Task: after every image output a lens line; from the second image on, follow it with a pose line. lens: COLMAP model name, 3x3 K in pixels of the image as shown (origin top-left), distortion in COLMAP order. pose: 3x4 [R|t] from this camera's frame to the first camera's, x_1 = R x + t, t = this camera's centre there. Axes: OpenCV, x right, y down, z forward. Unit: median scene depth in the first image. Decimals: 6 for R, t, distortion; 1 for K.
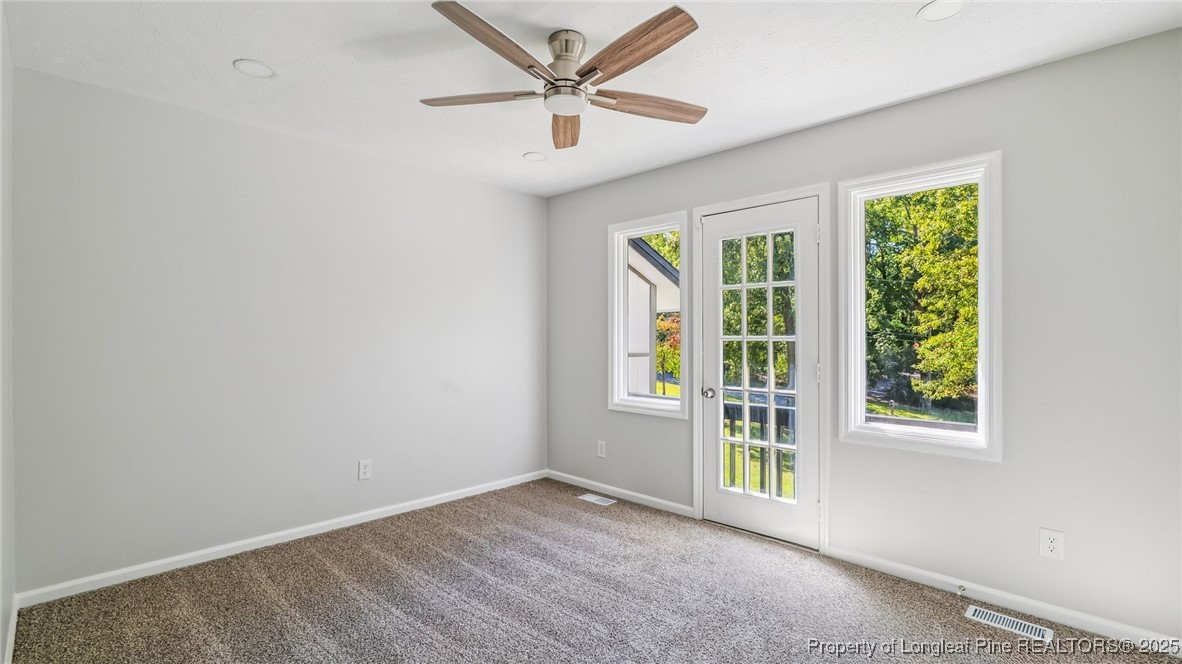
lens RADIAL K [[486.8, 0, 591.0], [0, 486.8, 332.0], [0, 0, 1]] dist [0.001115, 0.000421]
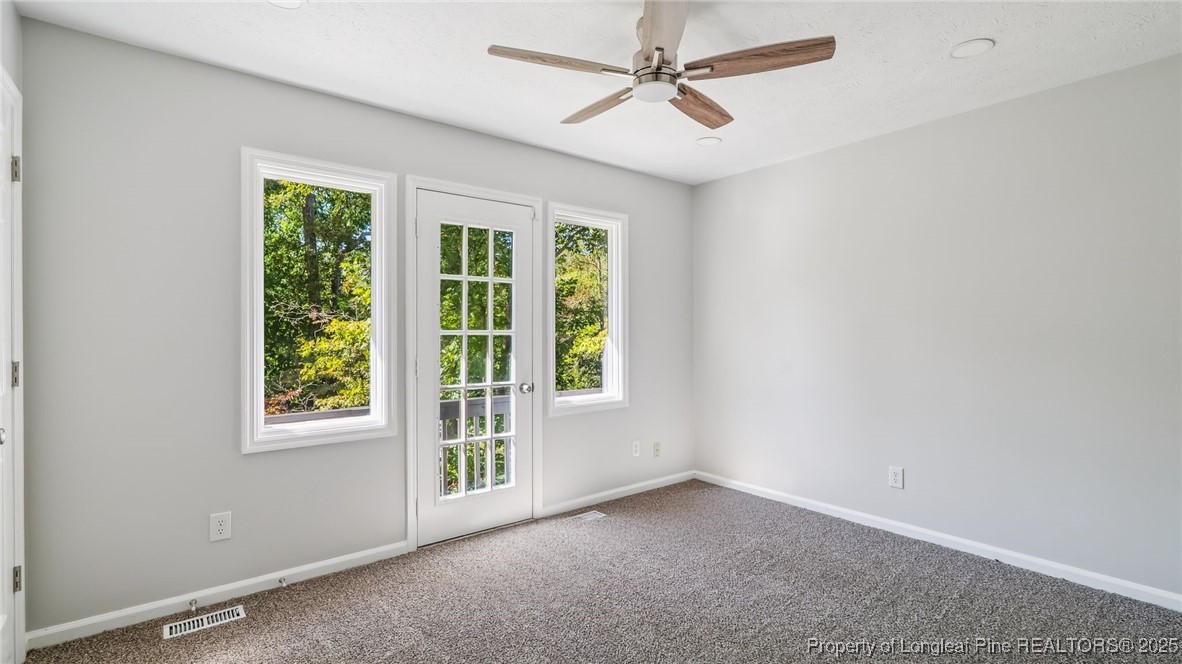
lens RADIAL K [[528.0, 0, 591.0], [0, 528.0, 332.0], [0, 0, 1]] dist [-0.000421, -0.000029]
pose [[0.172700, -0.005629, 0.984958, -0.627348], [-0.005672, 0.999961, 0.006709, 0.003217], [-0.984958, -0.006745, 0.172661, 0.559825]]
